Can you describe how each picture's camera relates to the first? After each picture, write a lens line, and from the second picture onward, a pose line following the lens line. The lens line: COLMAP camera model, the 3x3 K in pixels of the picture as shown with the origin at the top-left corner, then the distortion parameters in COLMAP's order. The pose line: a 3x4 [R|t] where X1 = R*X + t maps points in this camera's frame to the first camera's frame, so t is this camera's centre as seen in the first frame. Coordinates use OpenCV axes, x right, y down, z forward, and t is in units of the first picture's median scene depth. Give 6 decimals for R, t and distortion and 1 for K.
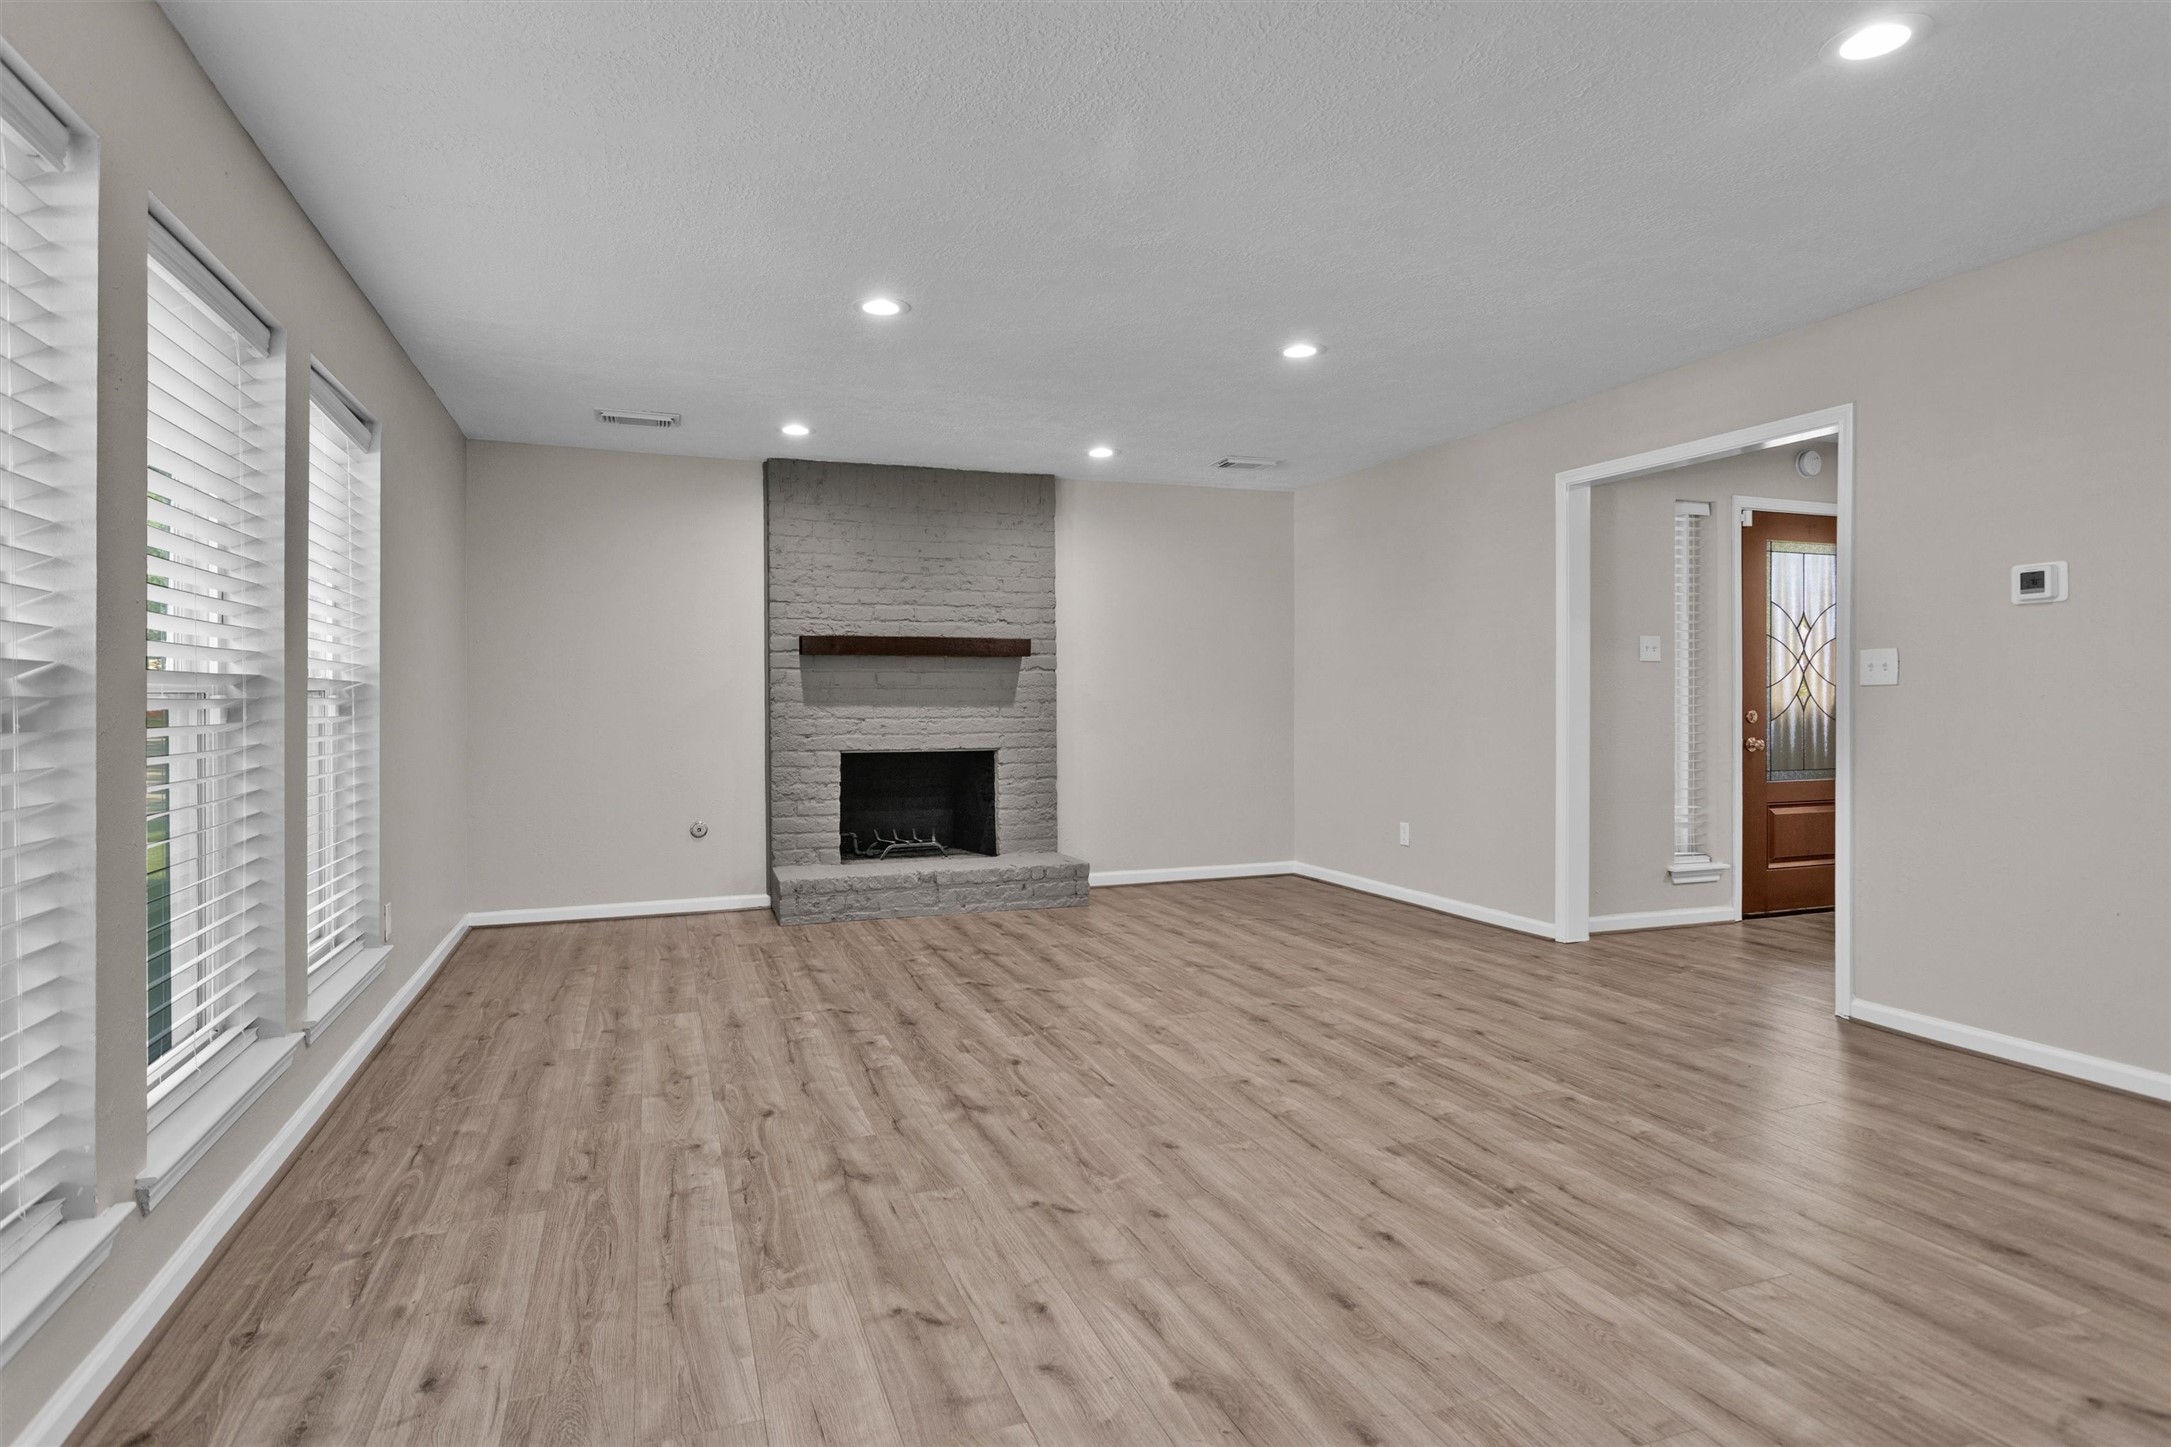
lens RADIAL K [[1152.5, 0, 1072.7], [0, 1152.5, 724.5], [0, 0, 1]] dist [-0.033089, 0.012119]
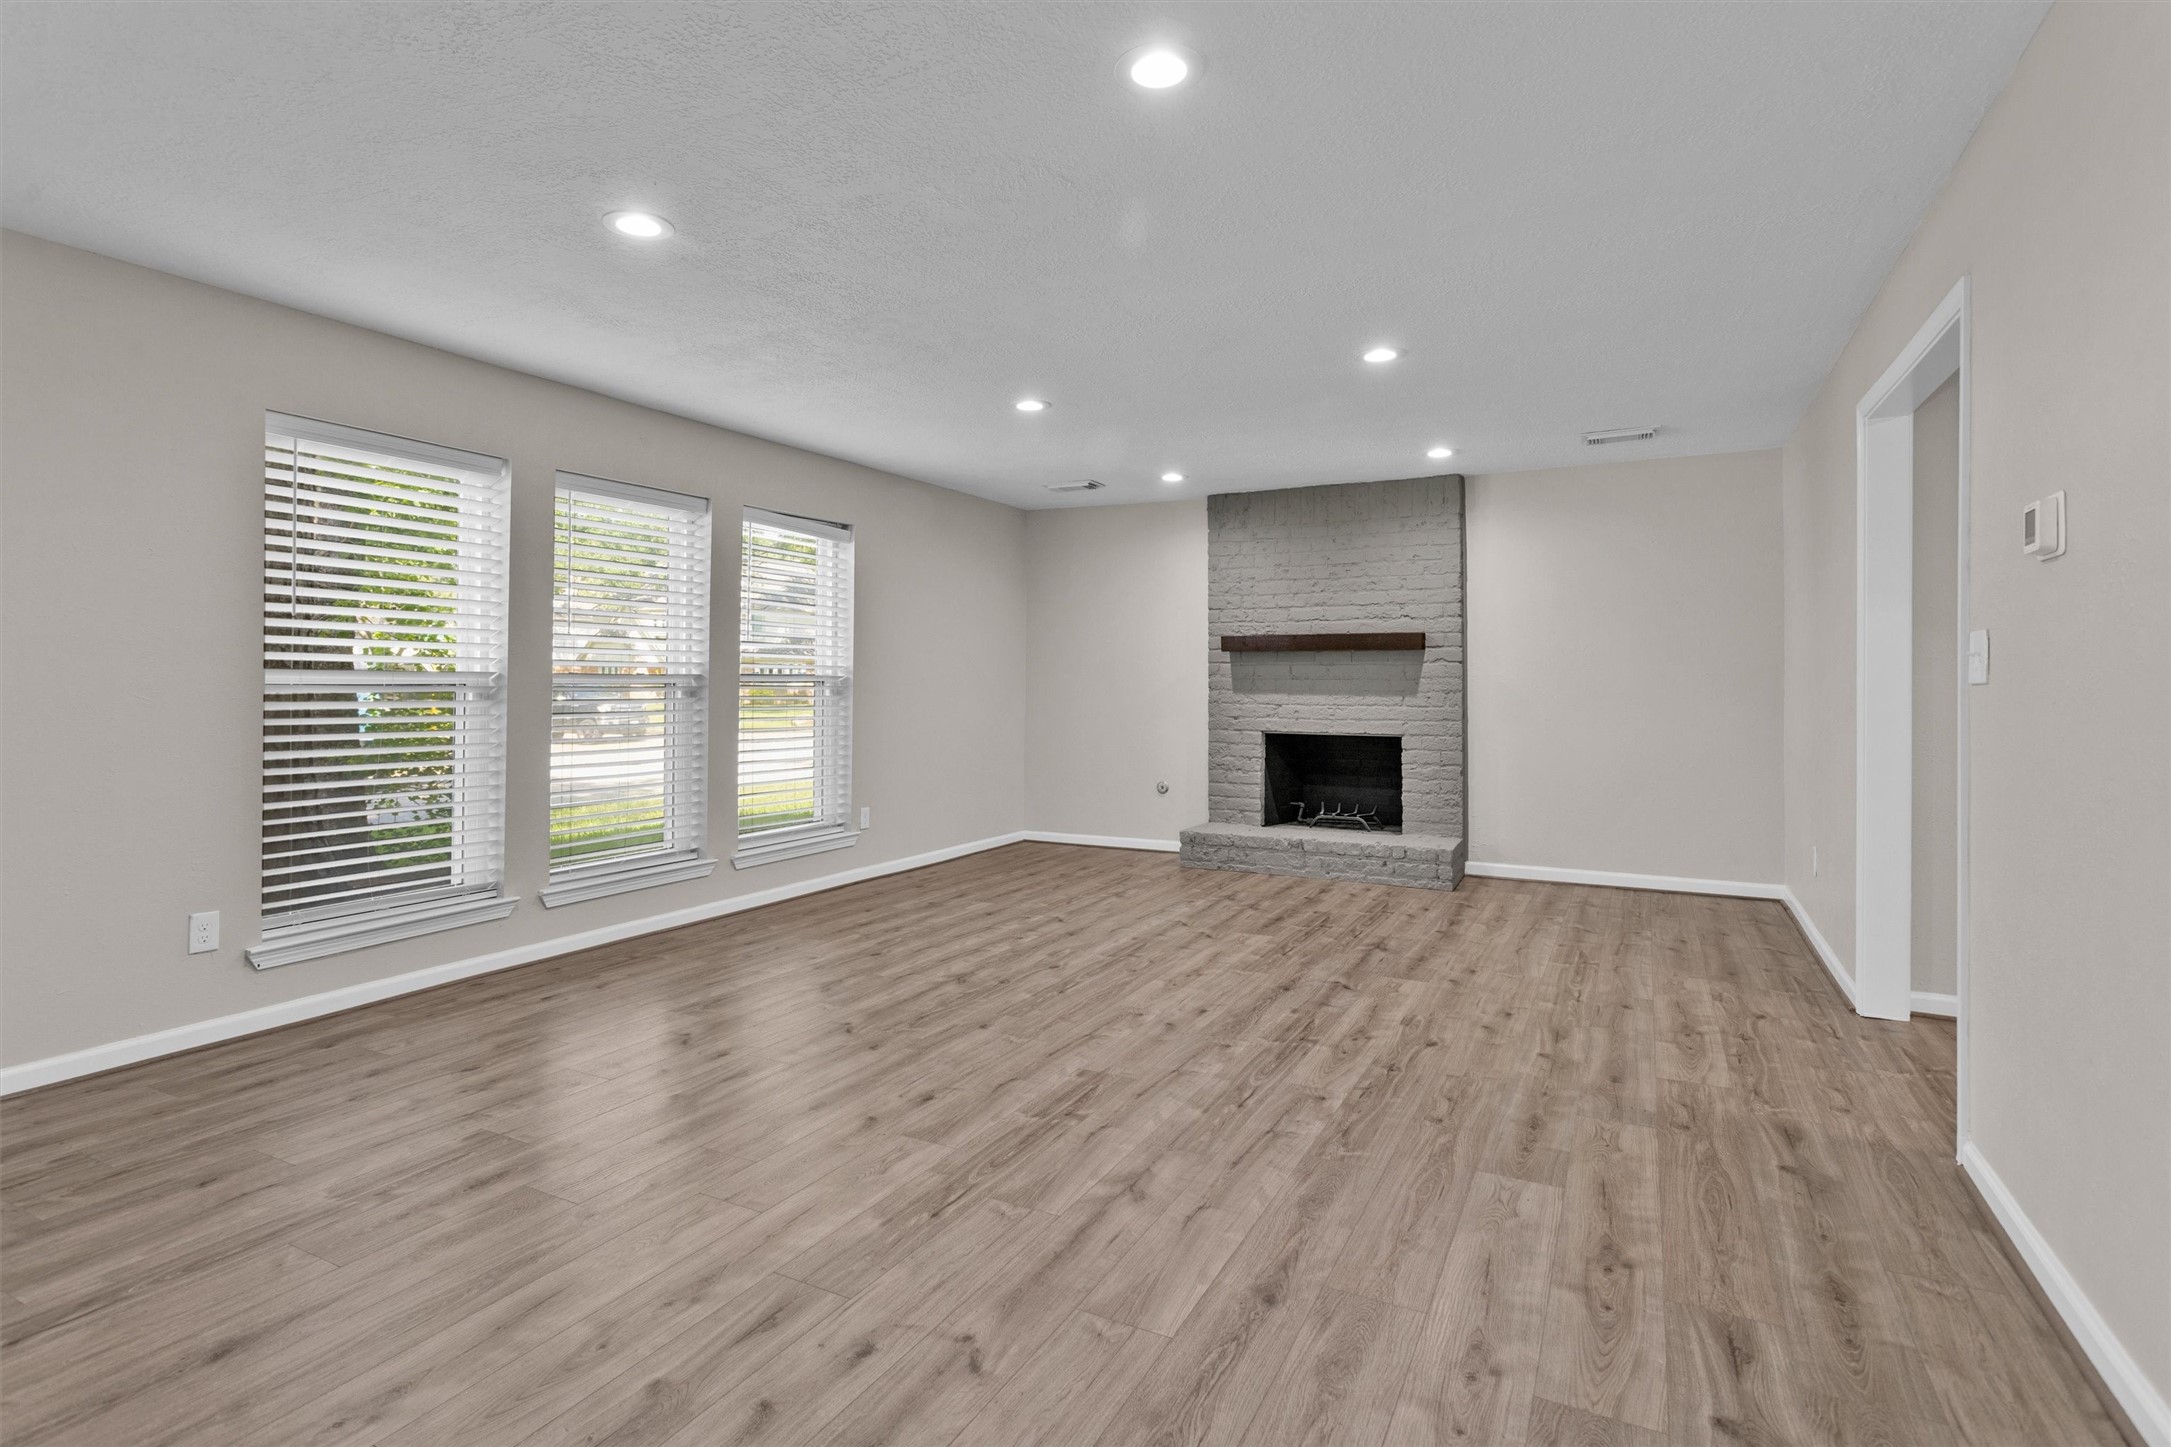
lens RADIAL K [[1089.8, 0, 1078.9], [0, 1089.8, 656.5], [0, 0, 1]] dist [-0.002190, -0.006971]
pose [[0.679335, -0.011147, -0.733744, 0.904508], [-0.022119, 0.999119, -0.035658, -0.017832], [0.733495, 0.040453, 0.678490, 0.166018]]
